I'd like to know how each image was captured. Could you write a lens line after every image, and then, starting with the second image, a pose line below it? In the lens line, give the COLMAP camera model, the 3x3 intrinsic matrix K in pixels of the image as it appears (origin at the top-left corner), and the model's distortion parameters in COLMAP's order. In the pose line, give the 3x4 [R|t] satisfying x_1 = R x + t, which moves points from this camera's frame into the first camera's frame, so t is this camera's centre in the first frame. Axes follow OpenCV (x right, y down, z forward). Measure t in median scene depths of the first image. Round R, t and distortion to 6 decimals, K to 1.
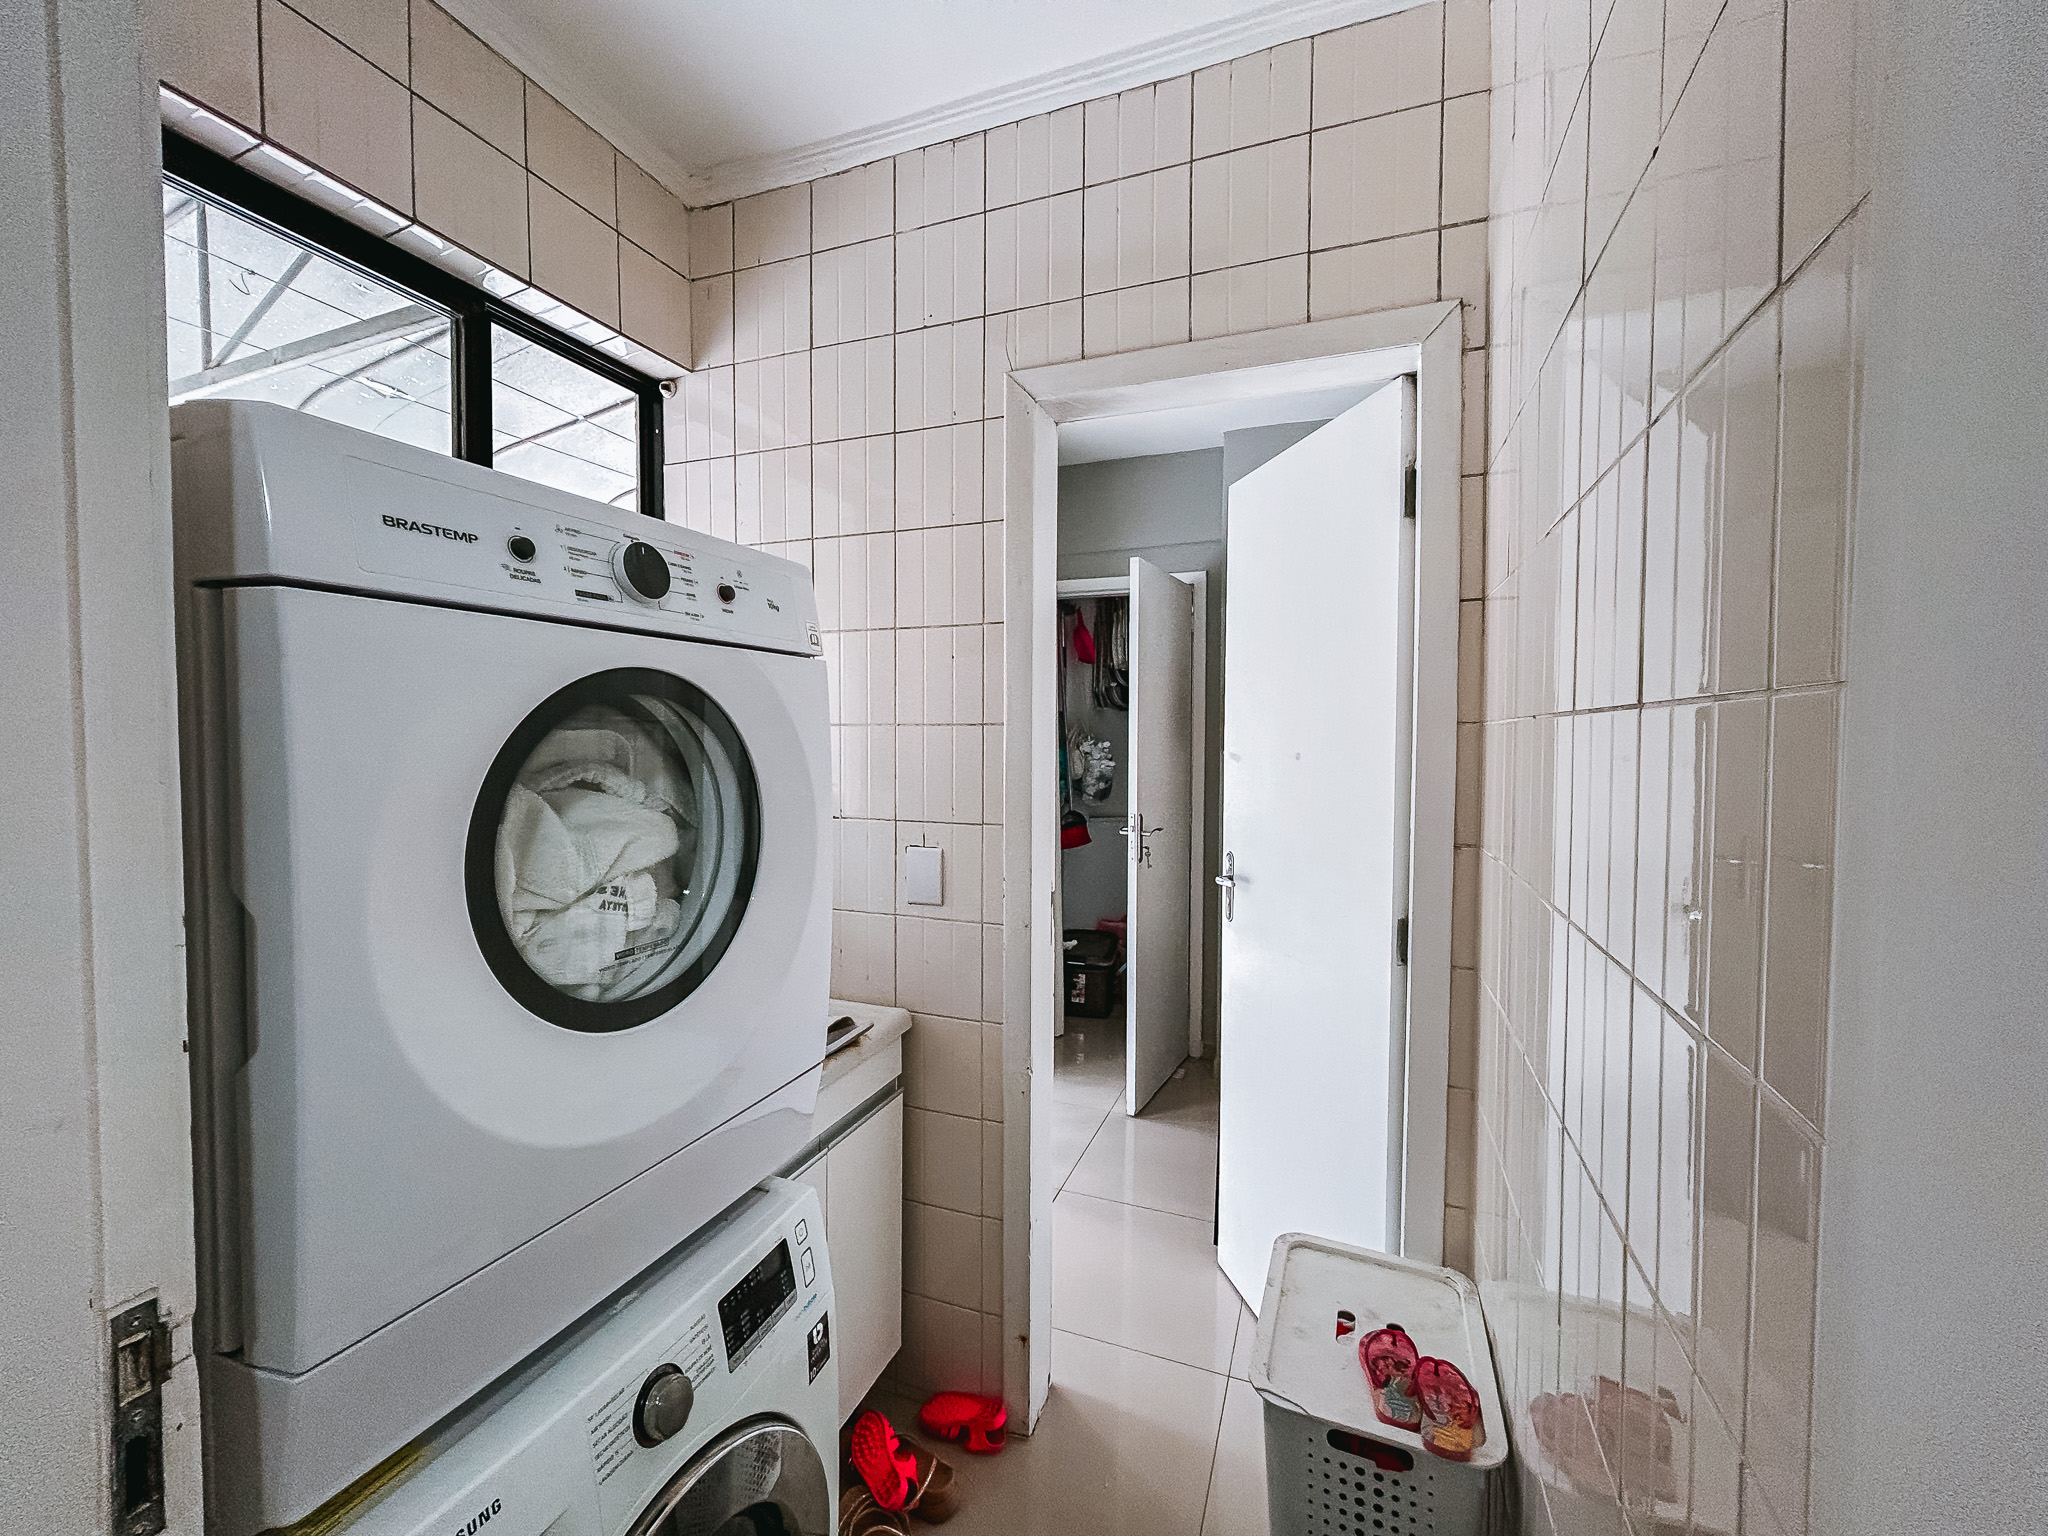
lens RADIAL K [[833.2, 0, 1020.5], [0, 833.2, 762.6], [0, 0, 1]] dist [-0.009199, 0.006702]
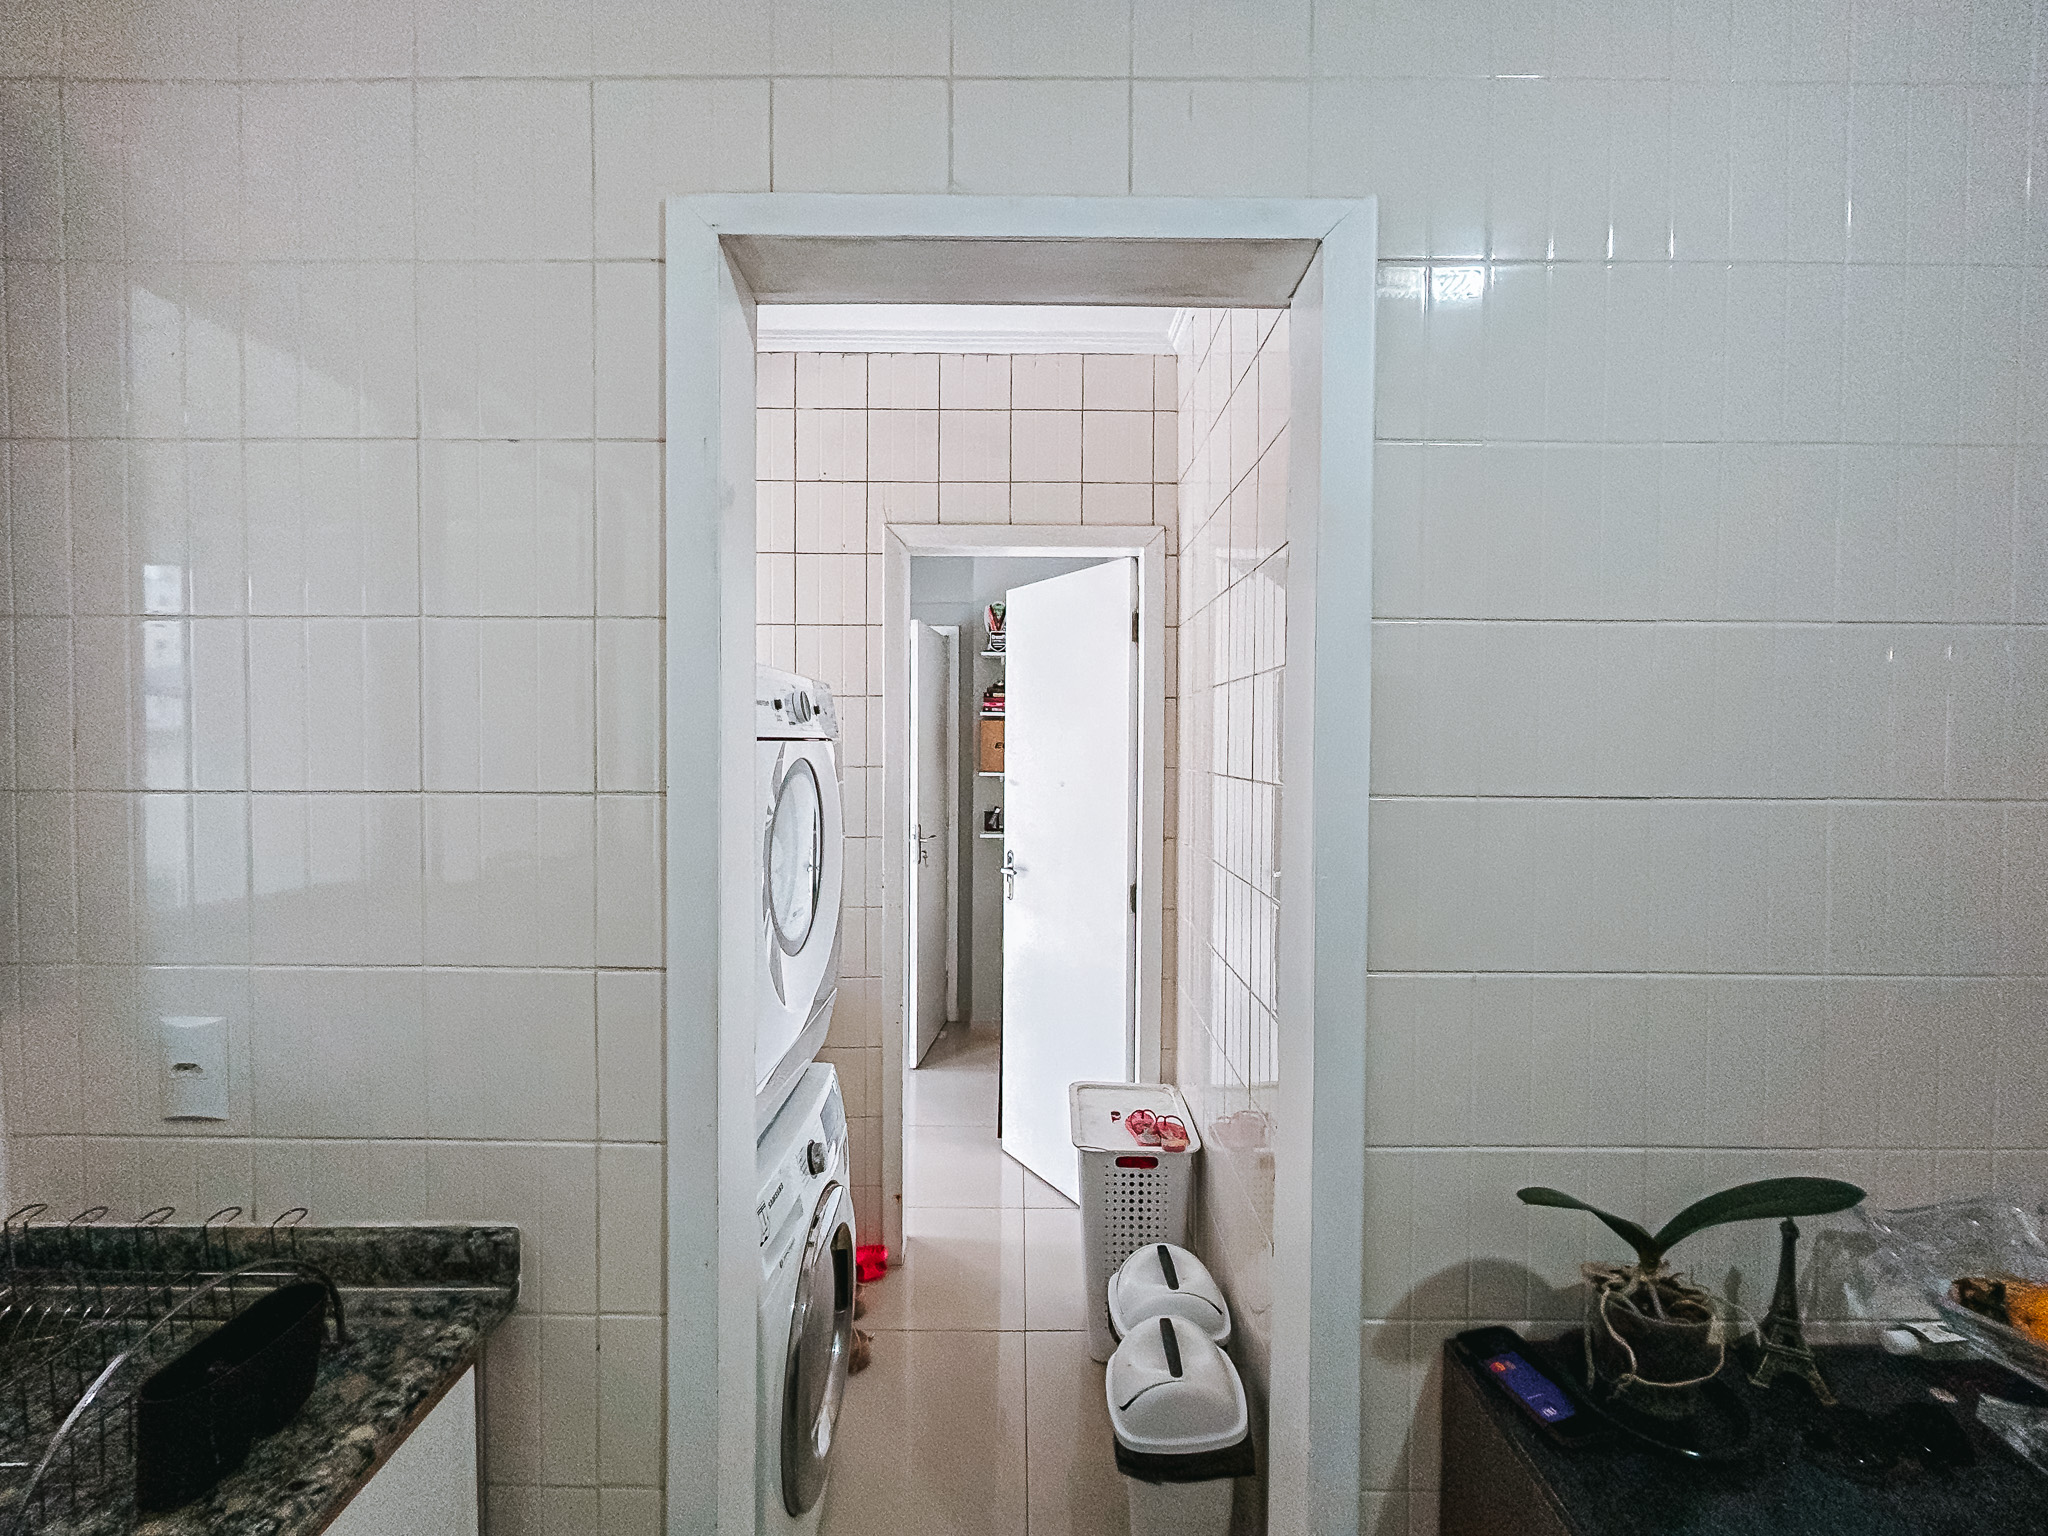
lens RADIAL K [[833.2, 0, 1020.5], [0, 833.2, 762.6], [0, 0, 1]] dist [-0.009199, 0.006702]
pose [[0.932925, -0.007099, 0.360000, -0.382725], [0.009690, 0.999939, -0.005391, -0.052720], [-0.359940, 0.008517, 0.932937, -0.515425]]
